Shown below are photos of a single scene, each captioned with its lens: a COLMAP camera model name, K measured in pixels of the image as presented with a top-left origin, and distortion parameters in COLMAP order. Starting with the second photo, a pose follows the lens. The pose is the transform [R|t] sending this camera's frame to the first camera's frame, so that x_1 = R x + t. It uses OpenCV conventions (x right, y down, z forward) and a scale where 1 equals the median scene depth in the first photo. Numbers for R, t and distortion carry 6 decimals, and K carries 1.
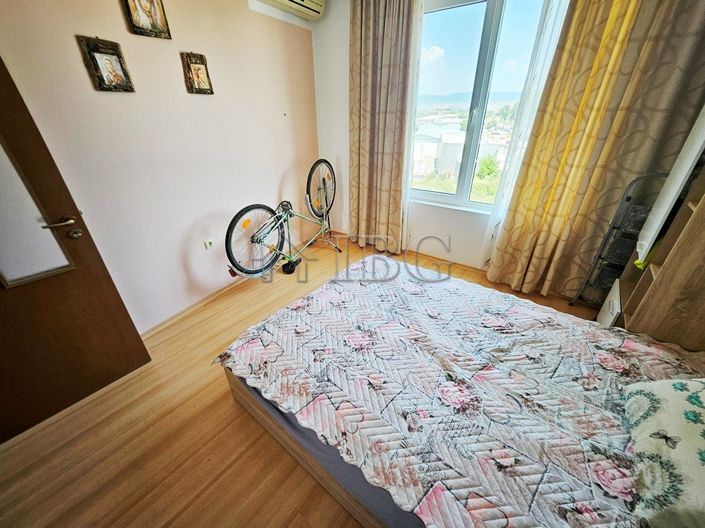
lens RADIAL K [[277.8, 0, 346.4], [0, 277.8, 261.1], [0, 0, 1]] dist [-0.000268, -0.001511]
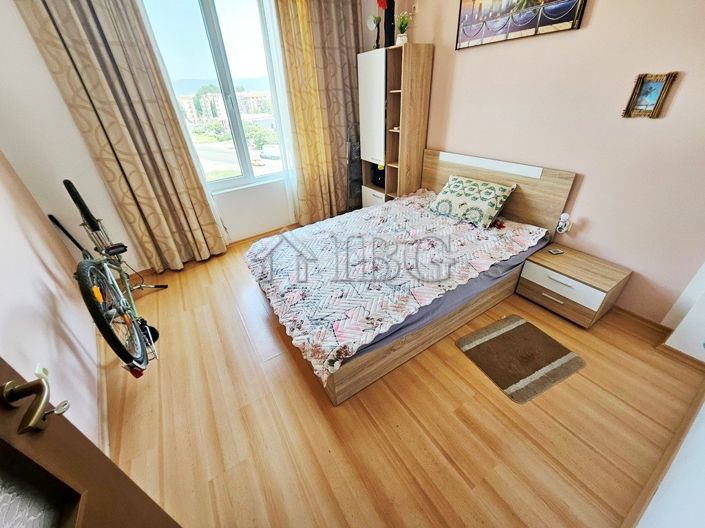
lens RADIAL K [[277.8, 0, 350.3], [0, 277.8, 260.5], [0, 0, 1]] dist [-0.000268, -0.001511]
pose [[0.323473, -0.496854, 0.805296, -0.939759], [0.495484, 0.813986, 0.303189, -0.159071], [-0.806140, 0.300938, 0.509485, 0.377443]]
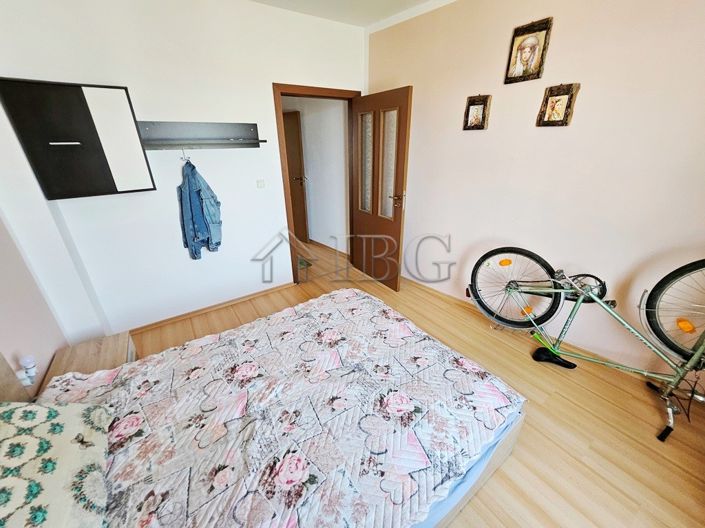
lens RADIAL K [[277.8, 0, 351.2], [0, 277.8, 263.1], [0, 0, 1]] dist [-0.000268, -0.001511]
pose [[-0.280988, 0.401233, -0.871813, 0.875611], [-0.439215, 0.753934, 0.488542, -0.540548], [0.853309, 0.520188, -0.035619, 0.907323]]
